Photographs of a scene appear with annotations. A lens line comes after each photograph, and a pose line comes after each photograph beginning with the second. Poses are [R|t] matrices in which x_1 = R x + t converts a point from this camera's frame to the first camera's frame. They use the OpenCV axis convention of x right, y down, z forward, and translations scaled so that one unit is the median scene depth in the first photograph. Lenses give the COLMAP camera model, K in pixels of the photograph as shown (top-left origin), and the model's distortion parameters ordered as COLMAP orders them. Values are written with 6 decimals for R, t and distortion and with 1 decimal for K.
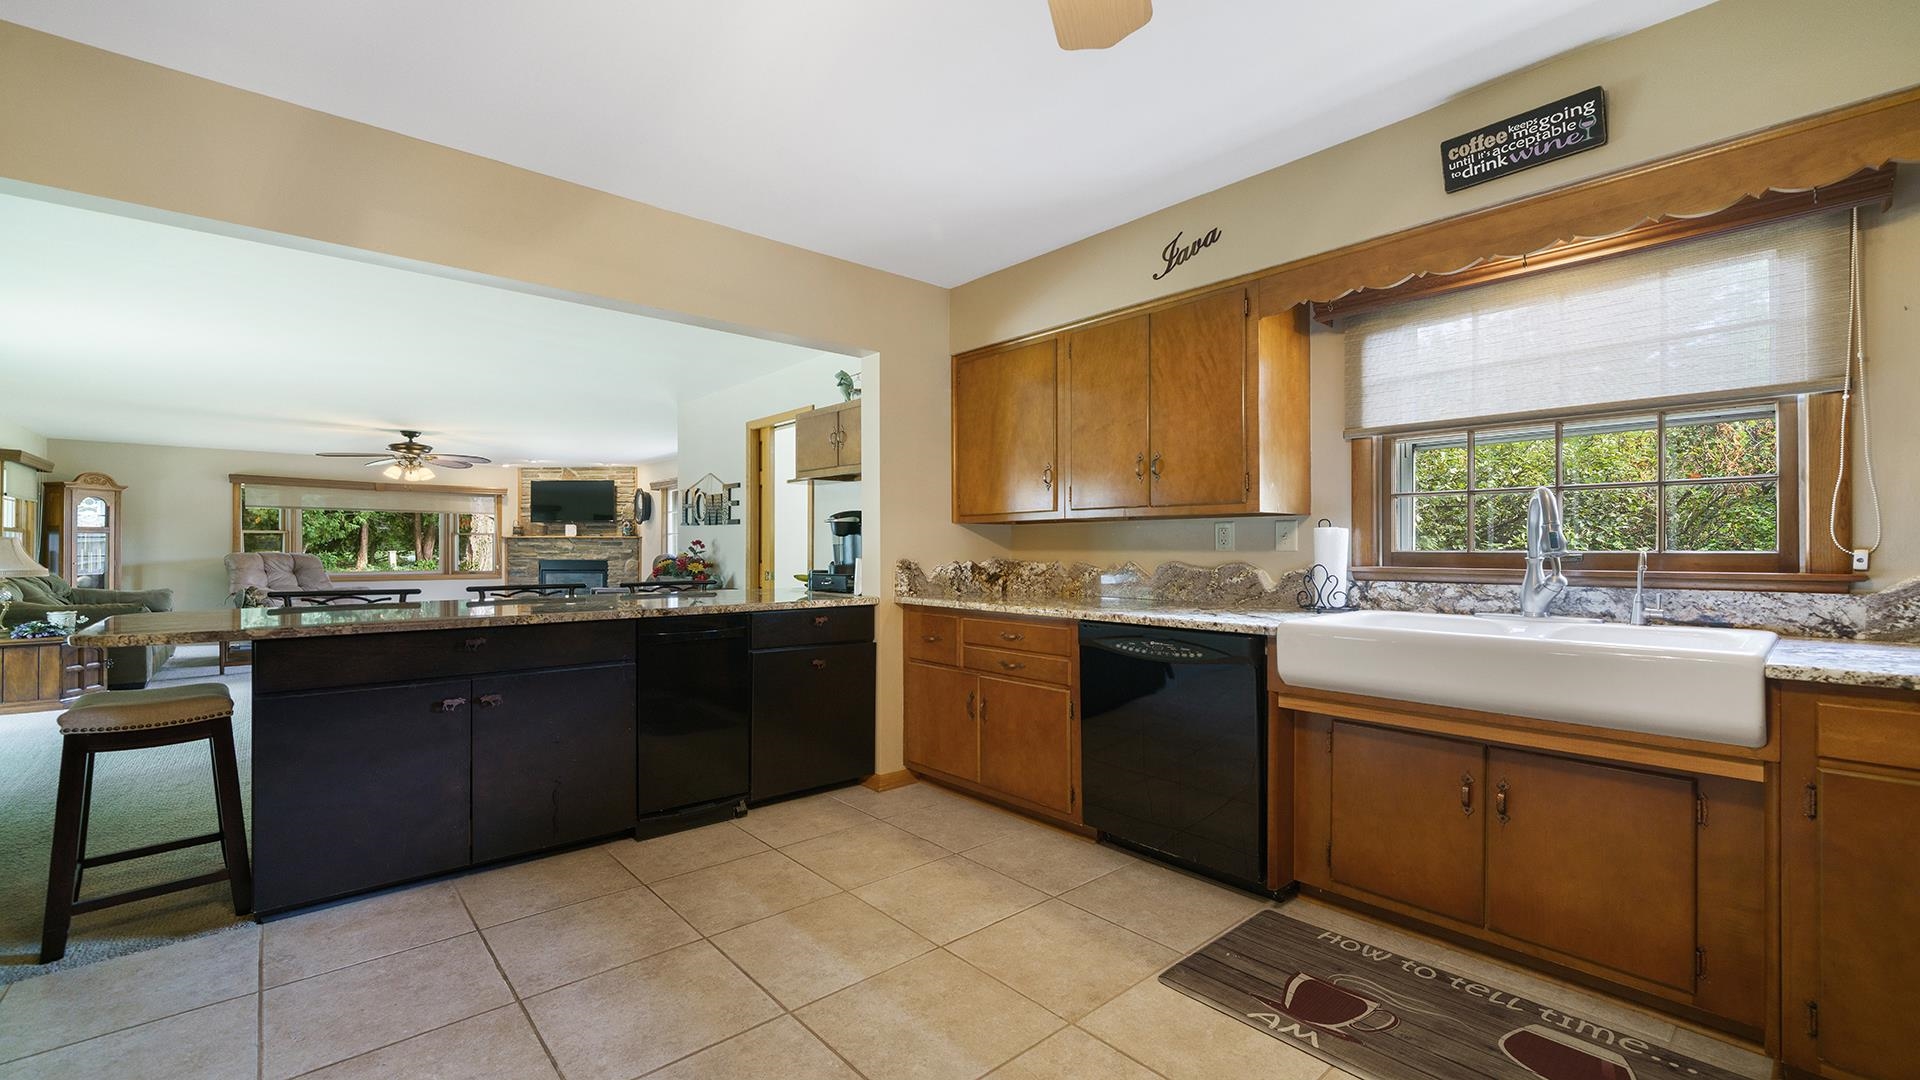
lens RADIAL K [[794.3, 0, 970.0], [0, 794.3, 546.0], [0, 0, 1]] dist [-0.000852, 0.000030]
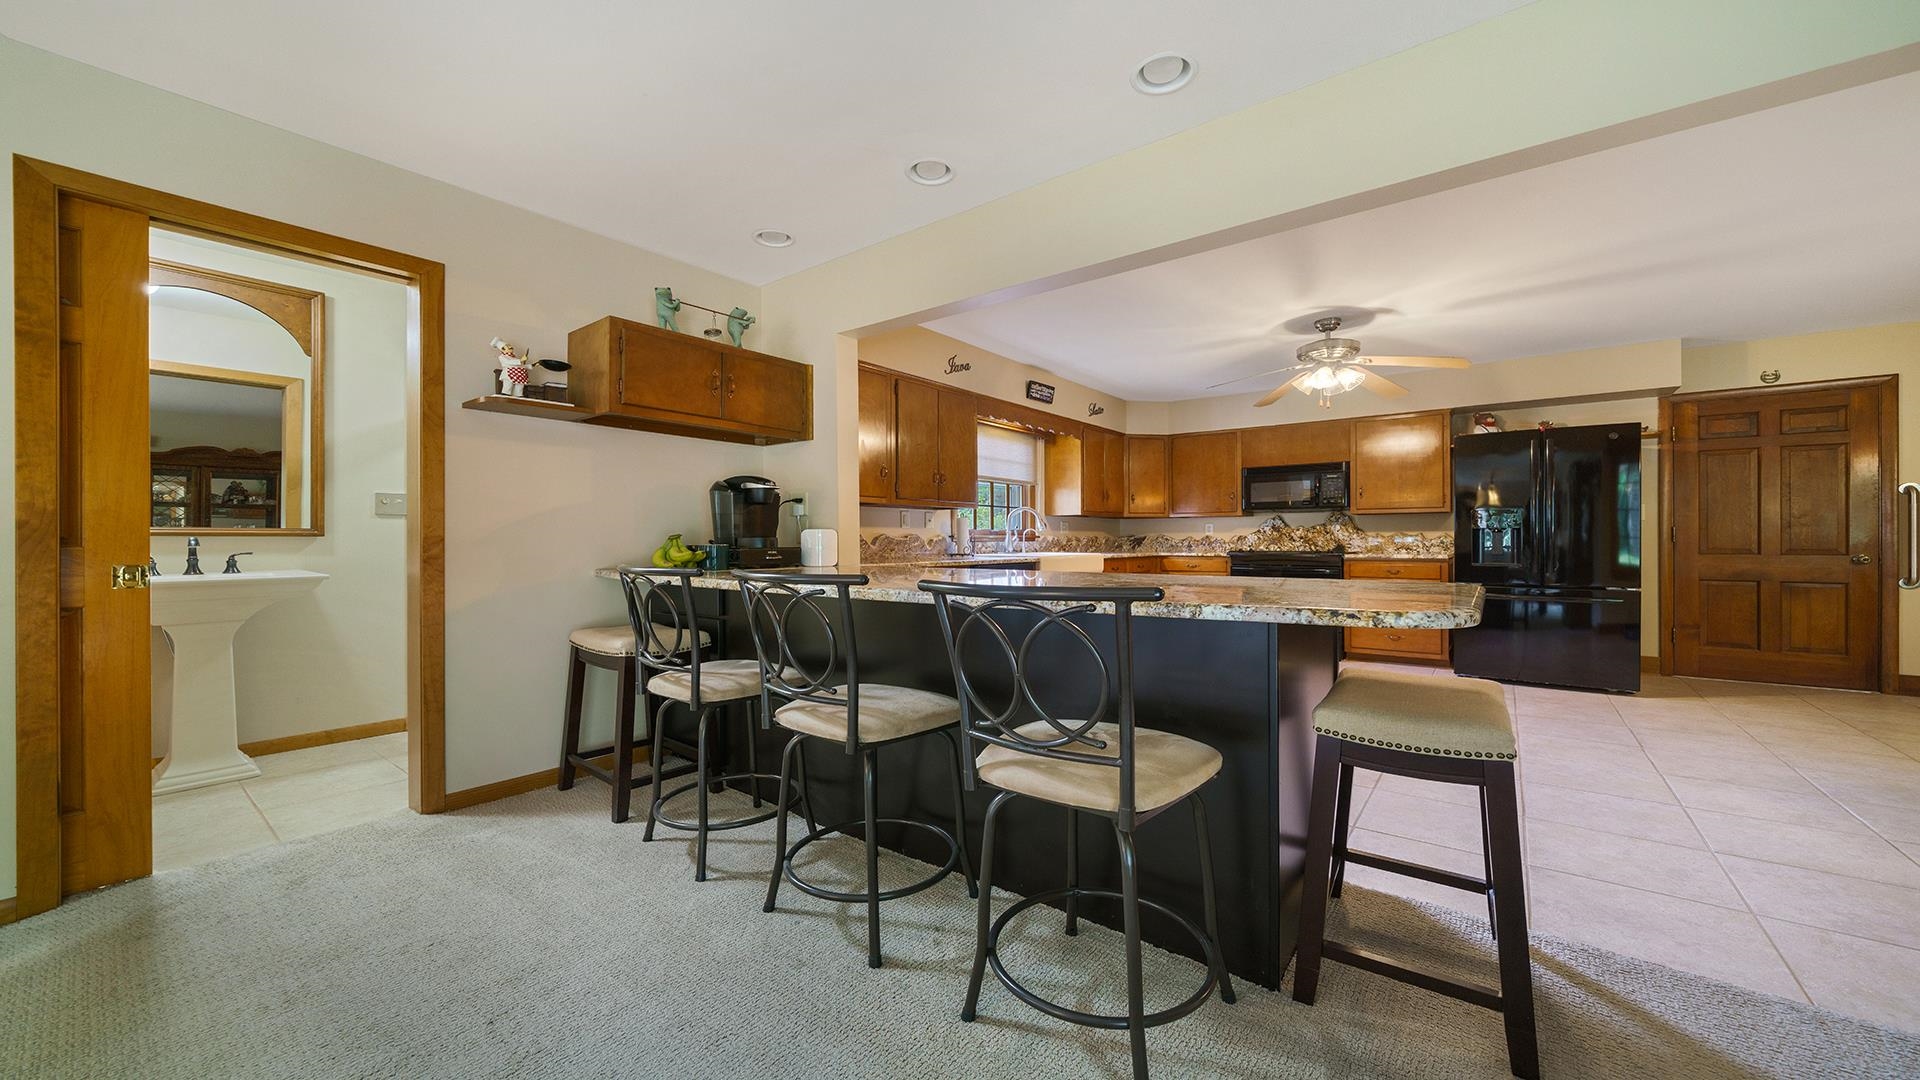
lens RADIAL K [[691.9, 0, 967.4], [0, 691.9, 536.6], [0, 0, 1]] dist [-0.000961, -0.000074]
pose [[-0.180909, 0.005607, 0.983484, -1.518005], [0.001204, 0.999984, -0.005480, 0.043086], [-0.983499, 0.000192, -0.180913, 1.449721]]
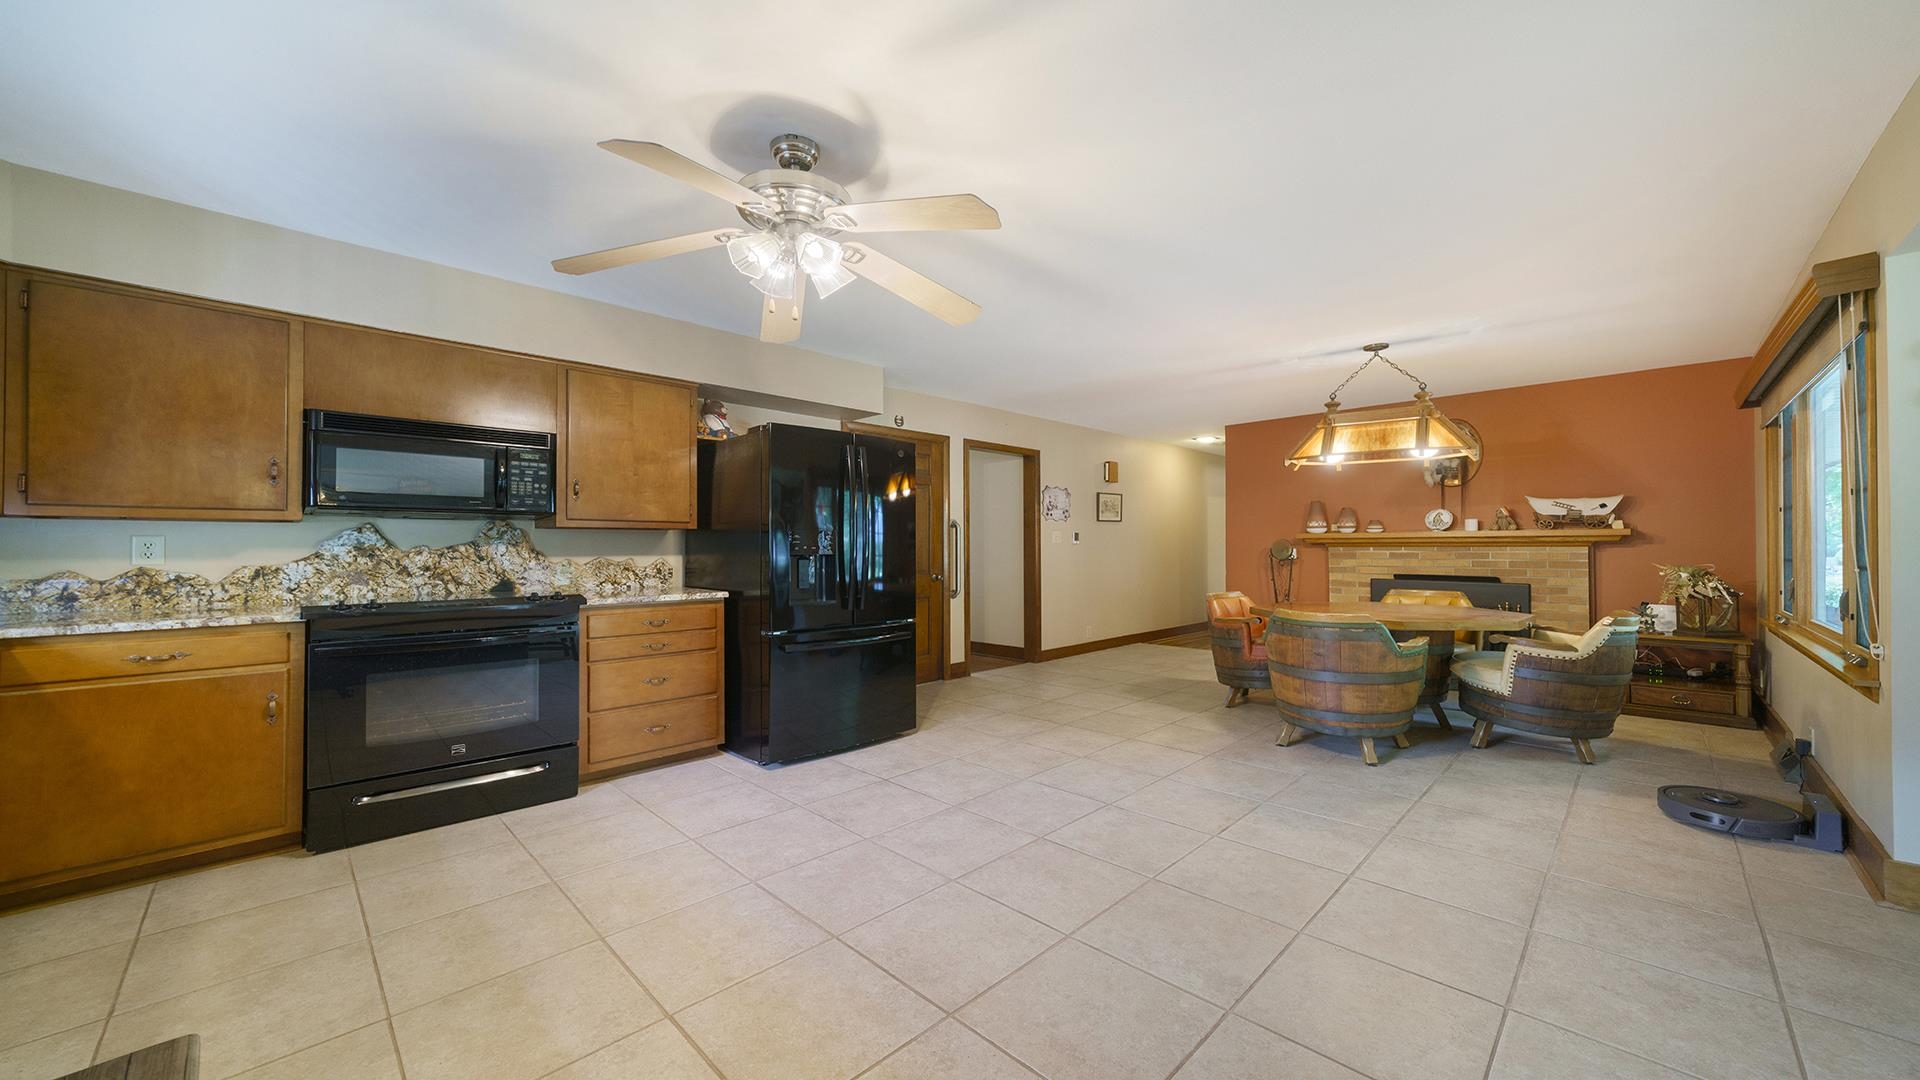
lens RADIAL K [[691.9, 0, 967.4], [0, 691.9, 536.6], [0, 0, 1]] dist [-0.000961, -0.000074]
pose [[-0.997955, 0.003970, -0.063791, -0.162571], [0.005119, 0.999828, -0.017851, 0.002559], [0.063709, -0.018141, -0.997804, 1.136402]]
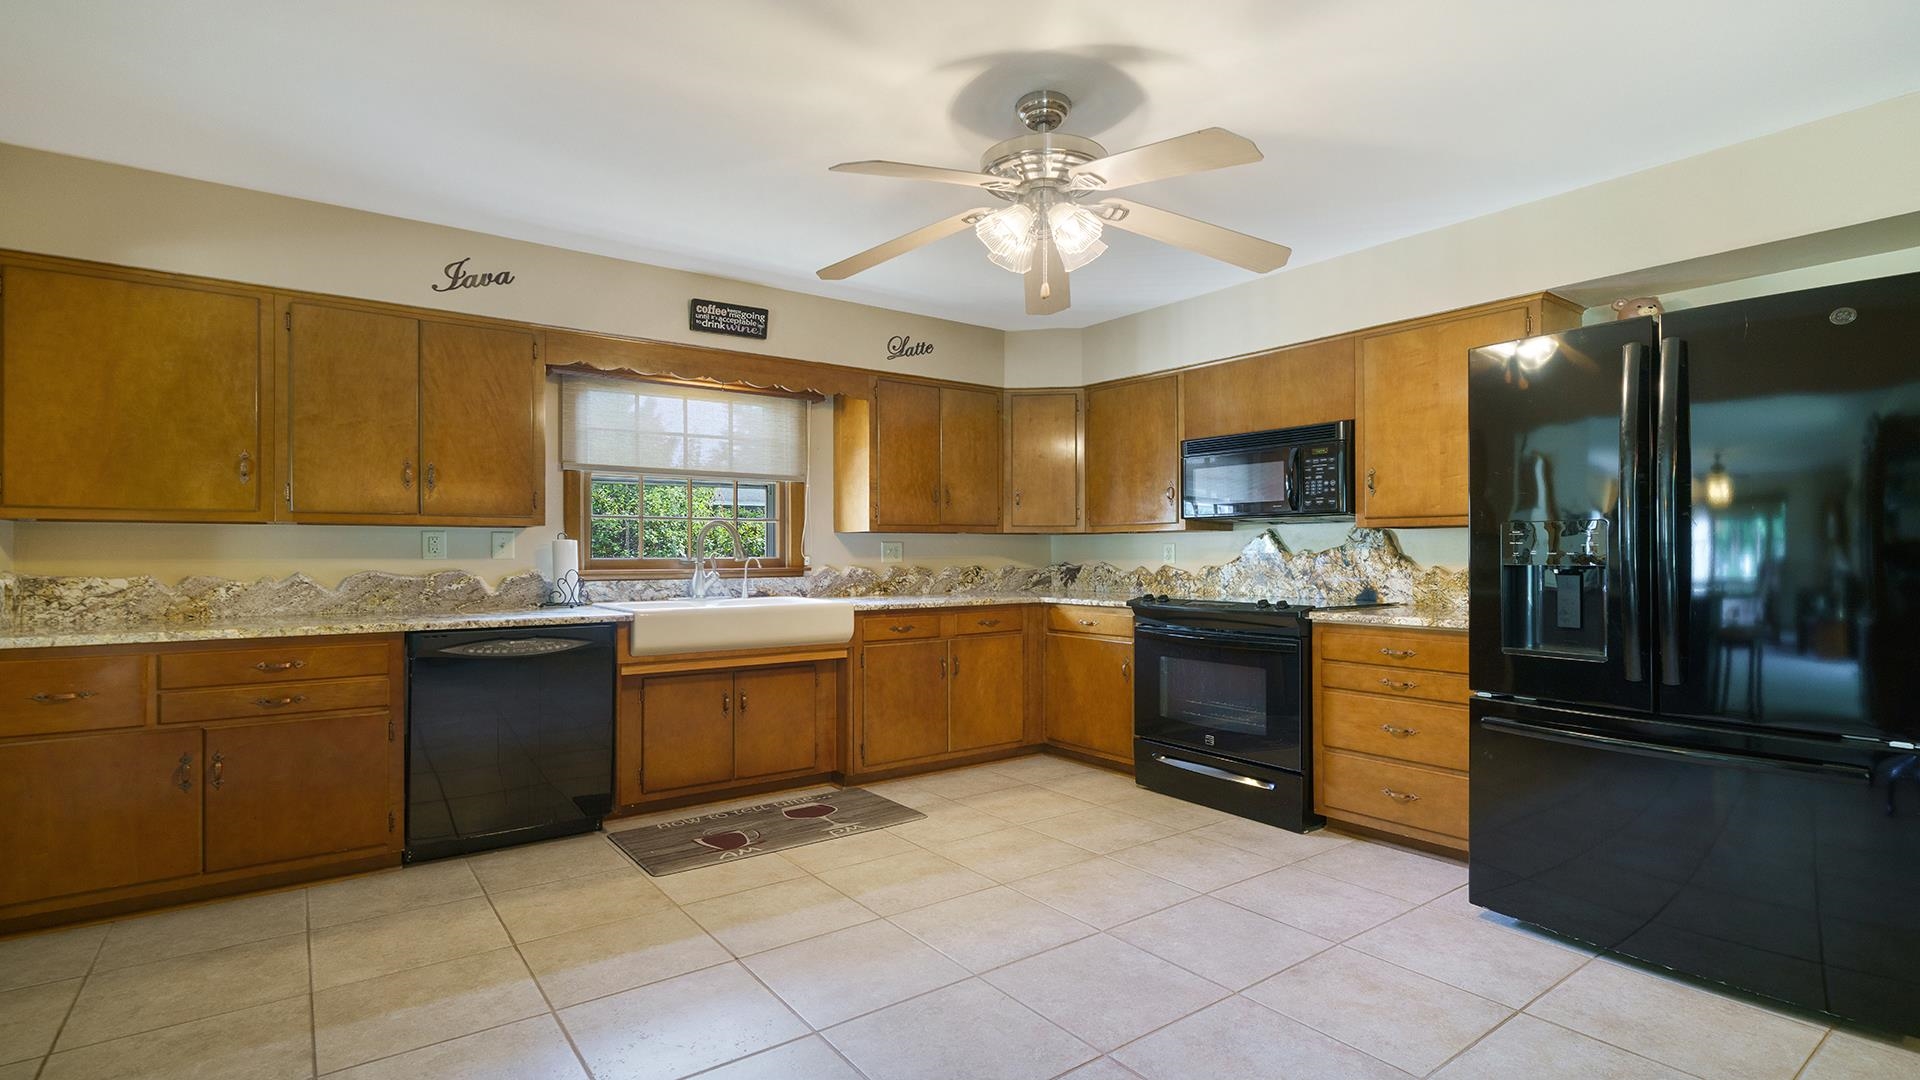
lens RADIAL K [[903.9, 0, 960.0], [0, 903.9, 540.0], [0, 0, 1]] dist [-0.000311, 0.000099]
pose [[0.086229, 0.015640, 0.996153, -0.997424], [-0.000043, 0.999877, -0.015695, -0.000567], [-0.996275, 0.001311, 0.086219, 0.279831]]
